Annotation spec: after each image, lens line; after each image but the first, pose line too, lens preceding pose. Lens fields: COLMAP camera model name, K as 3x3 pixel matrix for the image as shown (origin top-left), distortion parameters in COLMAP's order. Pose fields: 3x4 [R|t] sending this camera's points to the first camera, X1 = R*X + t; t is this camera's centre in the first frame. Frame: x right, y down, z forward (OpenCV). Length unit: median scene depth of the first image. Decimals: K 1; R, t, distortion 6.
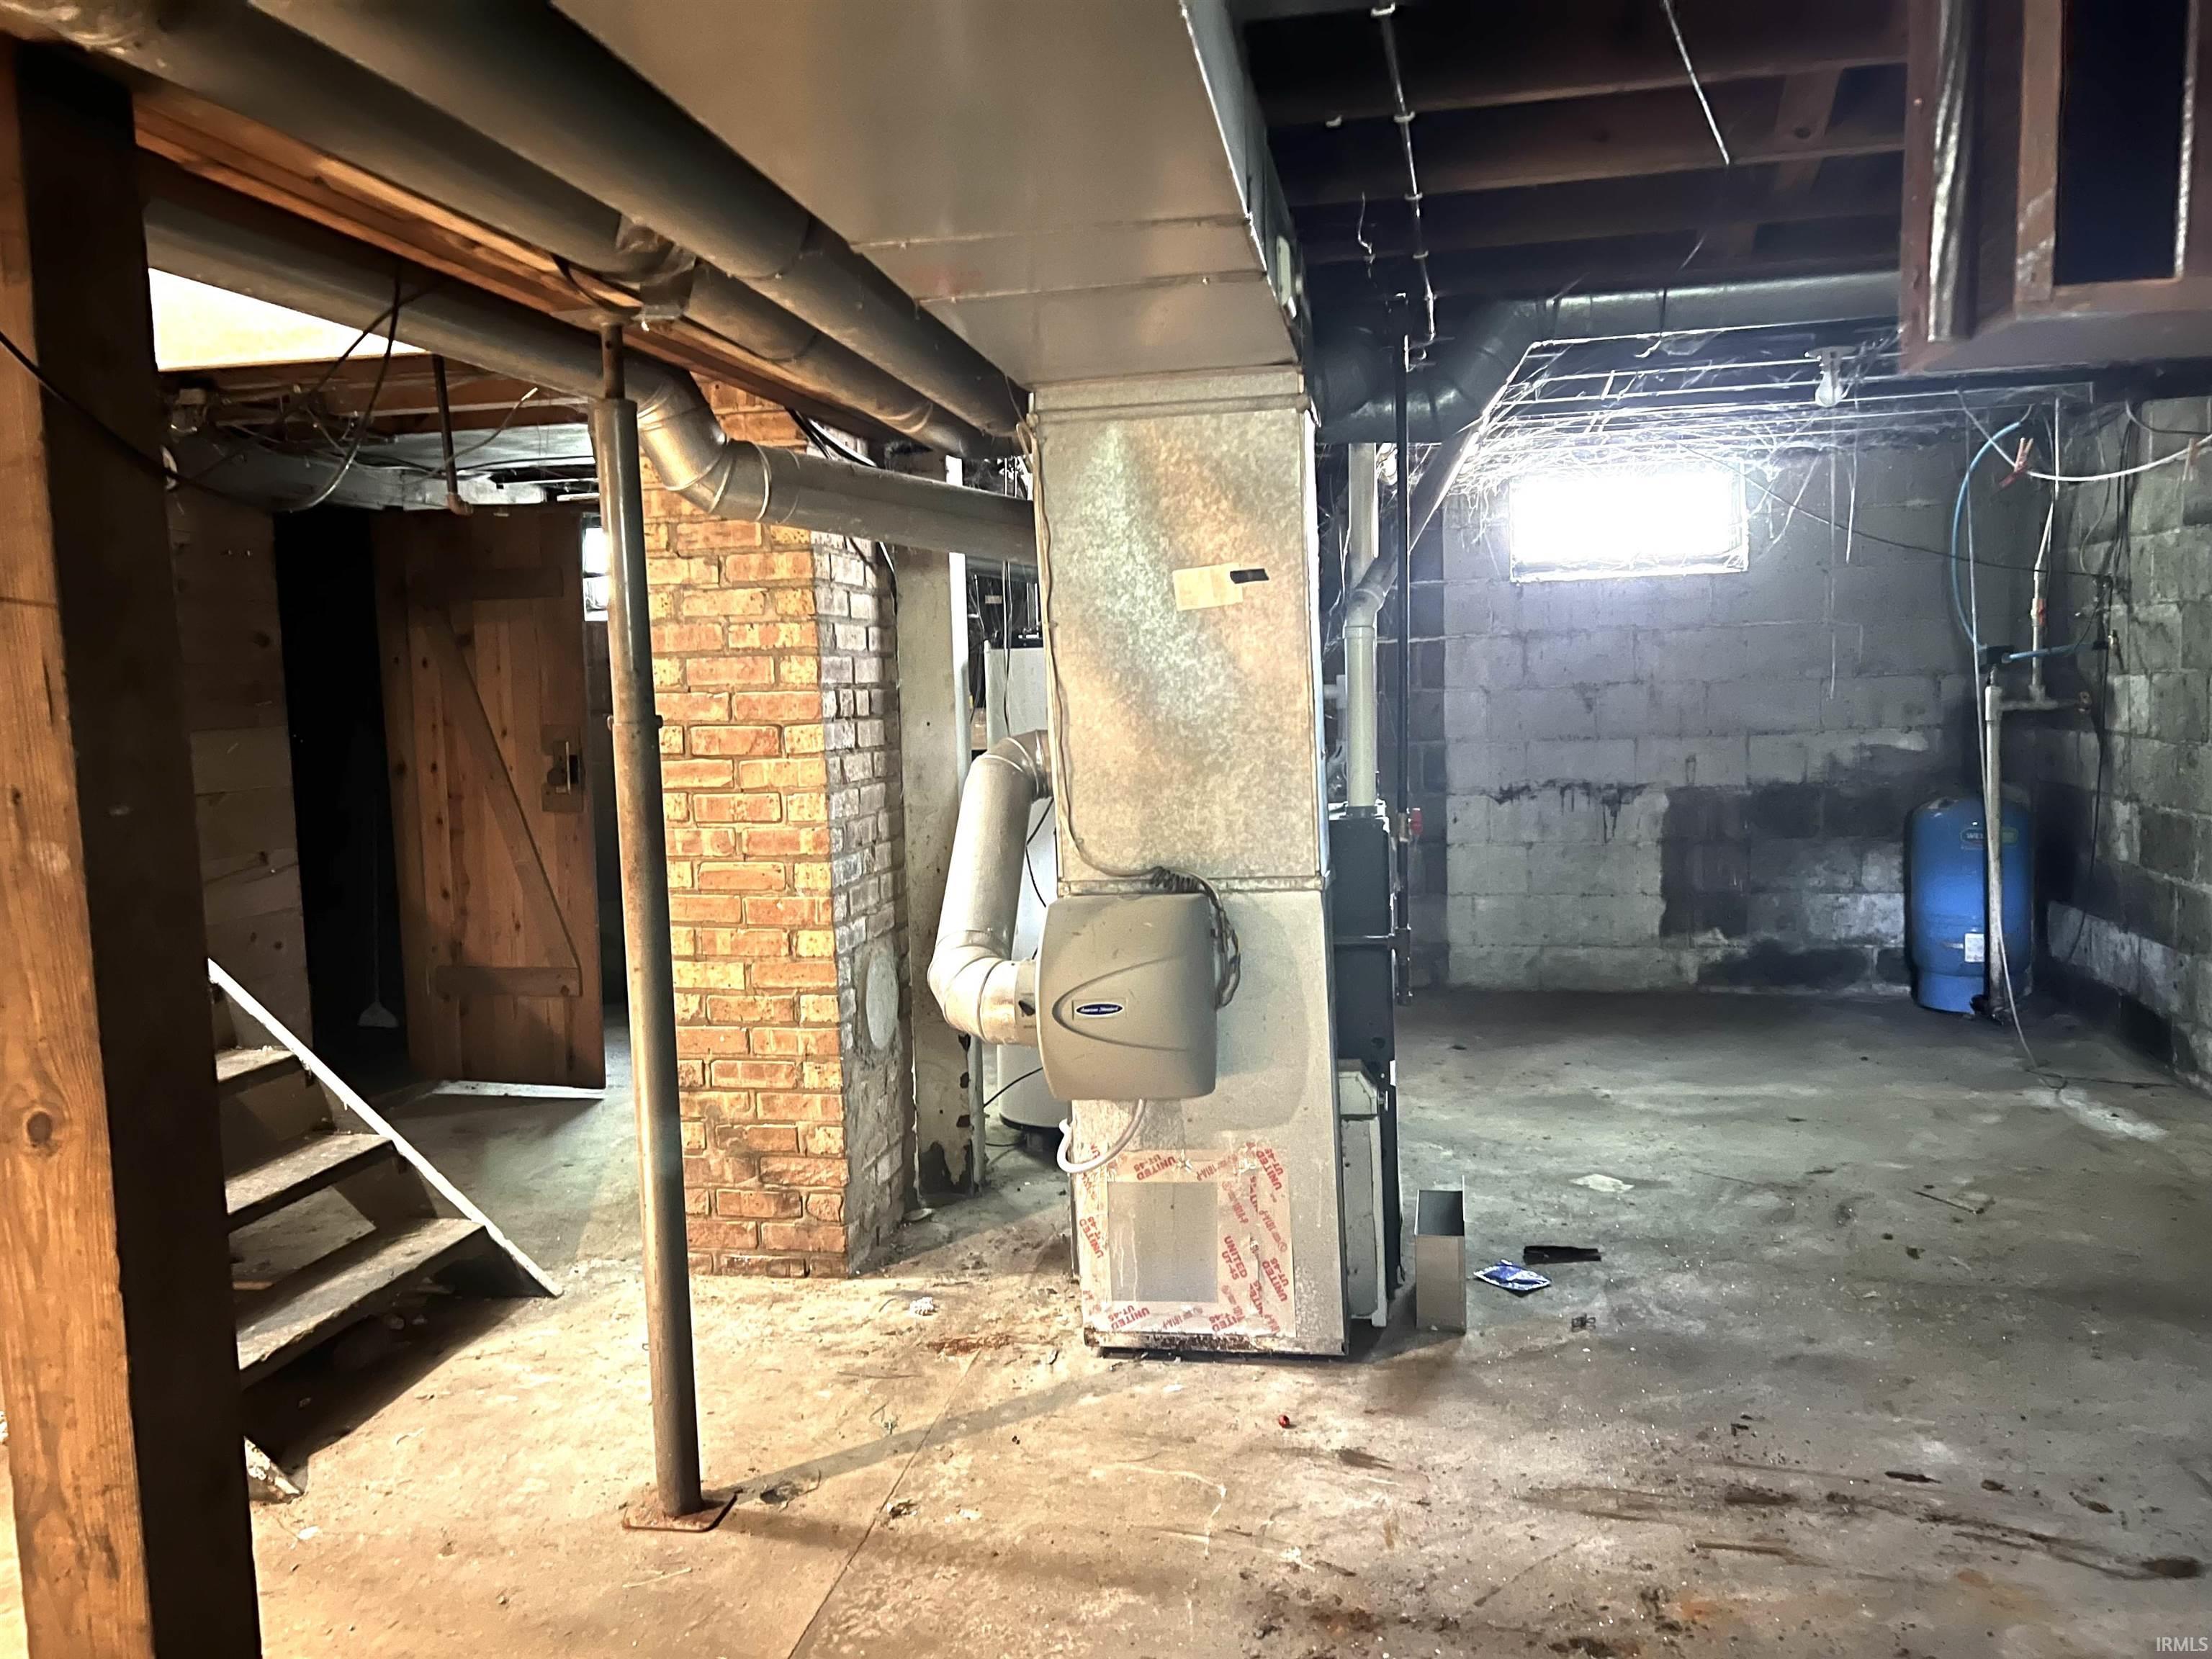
lens RADIAL K [[1679.5, 0, 1106.0], [0, 1679.5, 829.5], [0, 0, 1]] dist [0.086029, -0.079333]
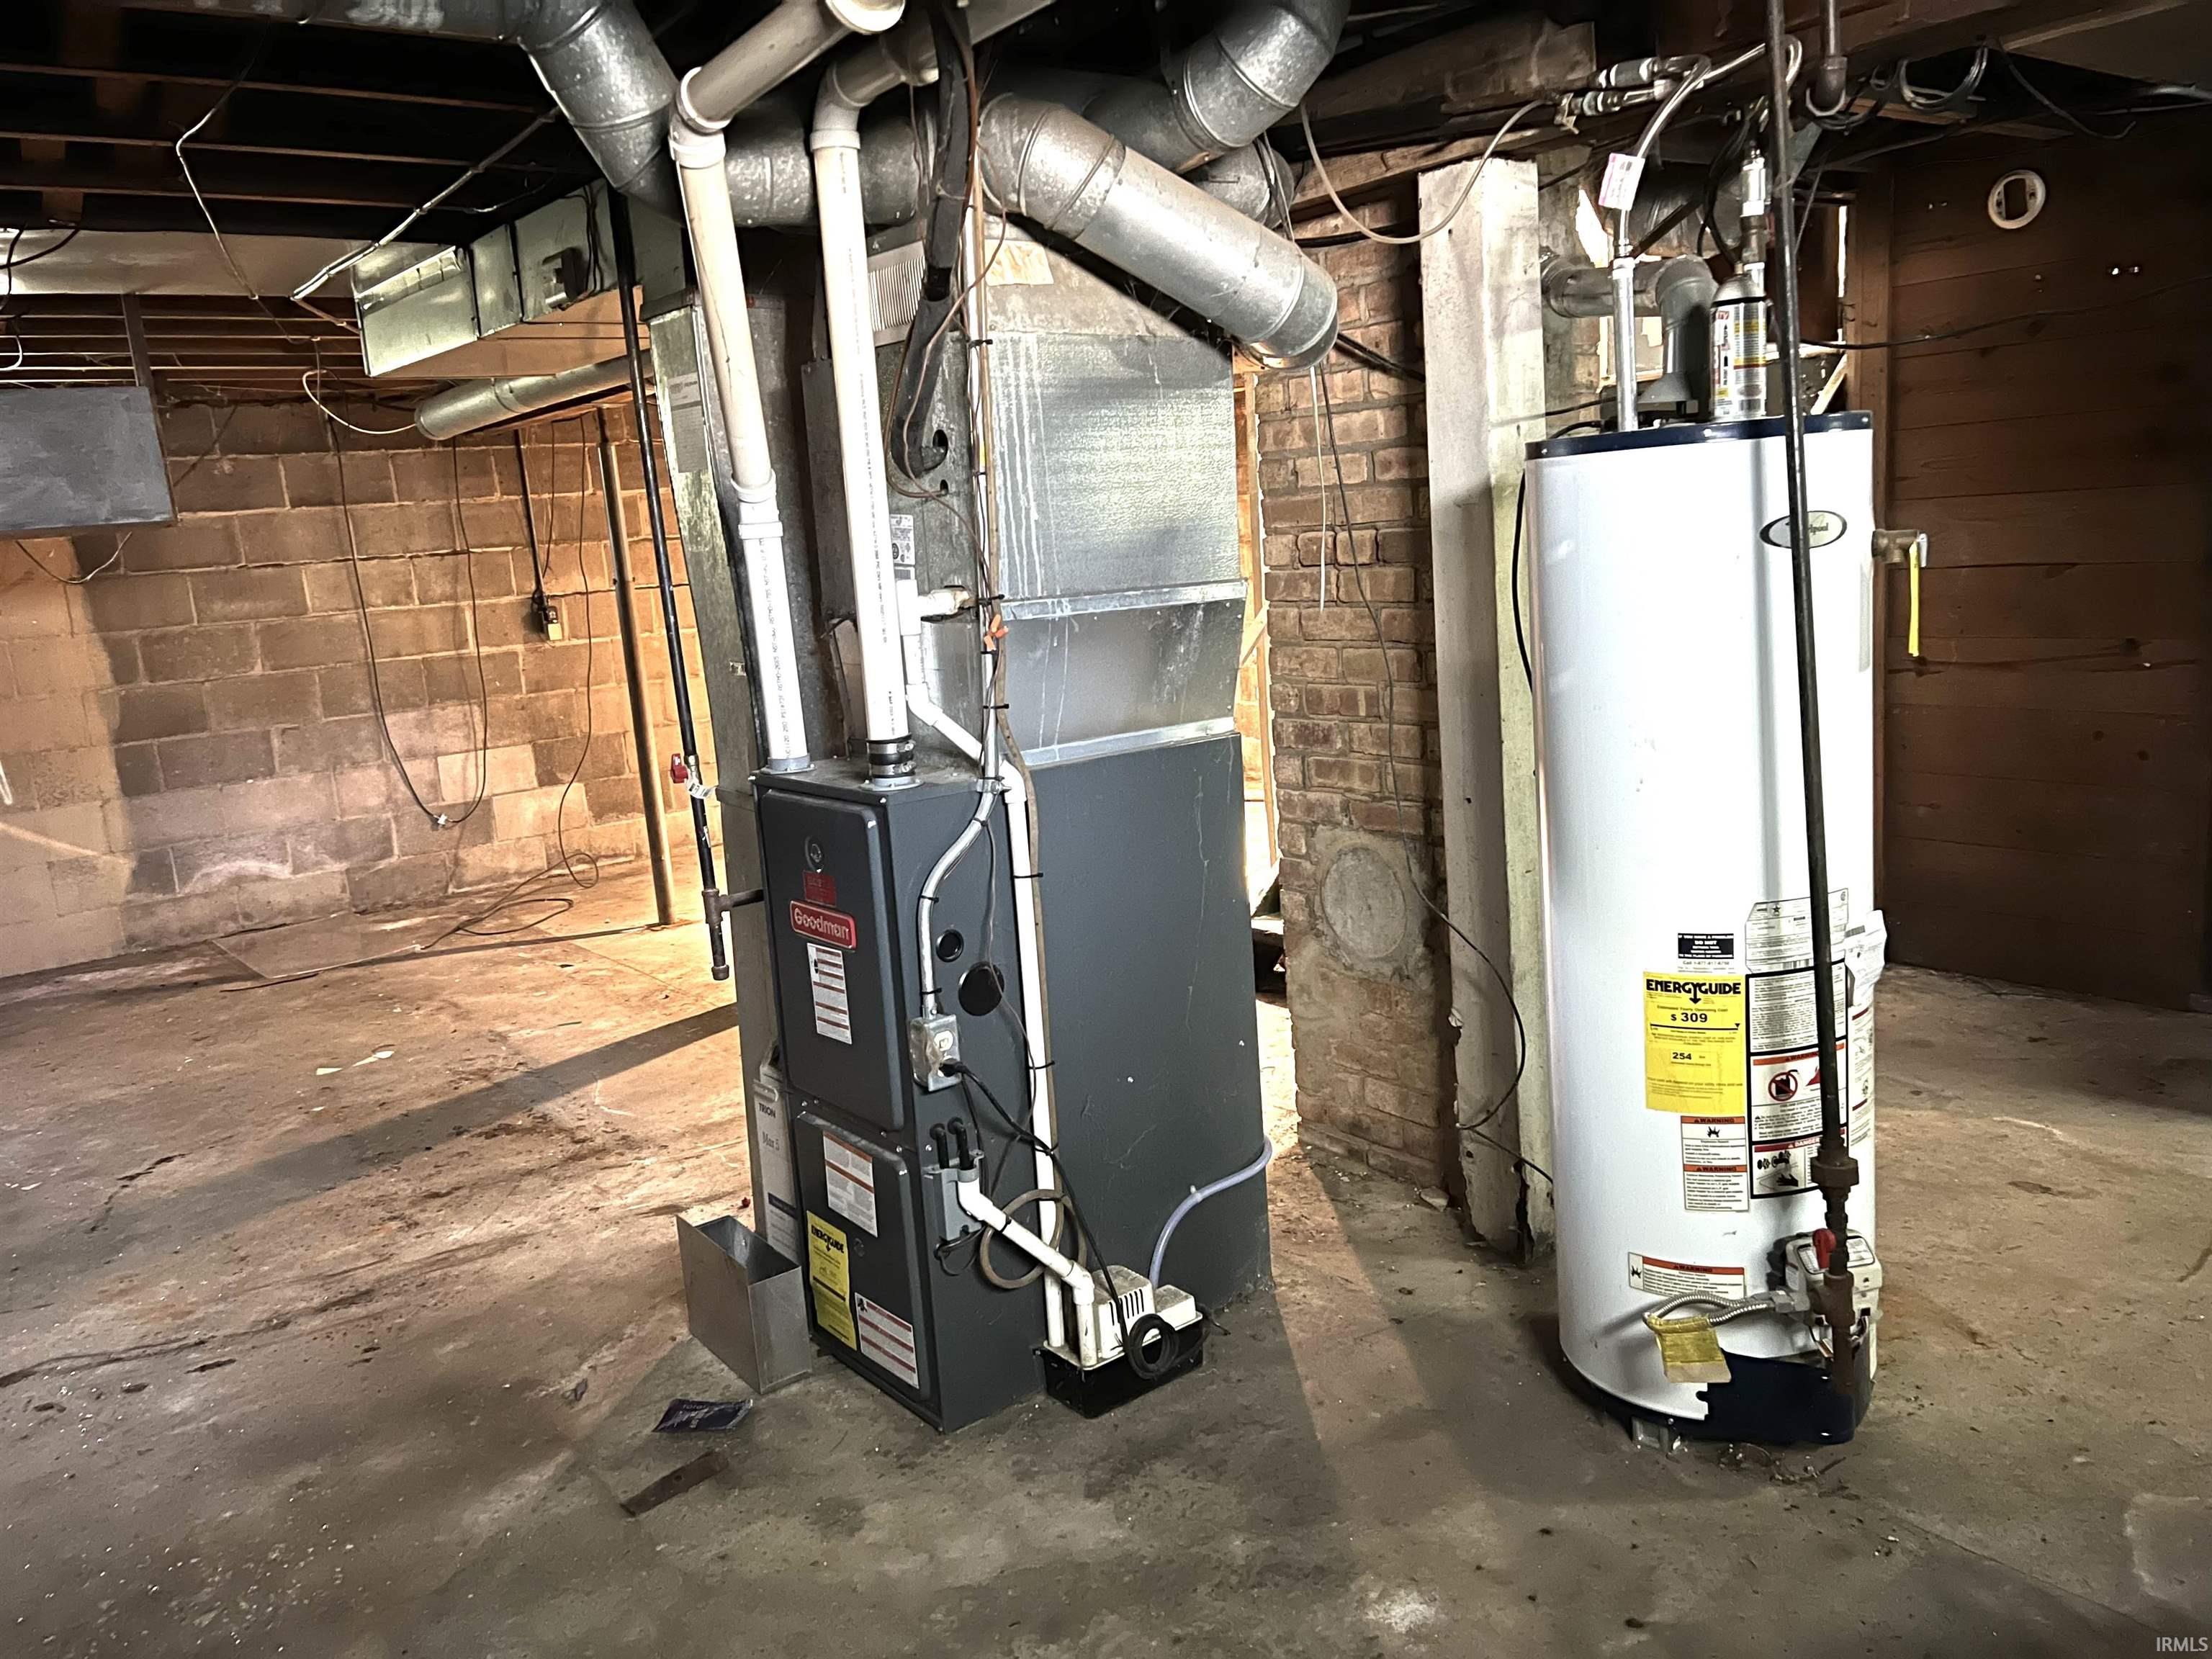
lens RADIAL K [[1679.5, 0, 1106.0], [0, 1679.5, 829.5], [0, 0, 1]] dist [0.086029, -0.079333]
pose [[-0.669653, 0.216864, -0.710306, 0.829616], [0.032745, 0.964108, 0.263482, -0.245860], [0.741952, 0.153183, -0.652720, 2.193571]]
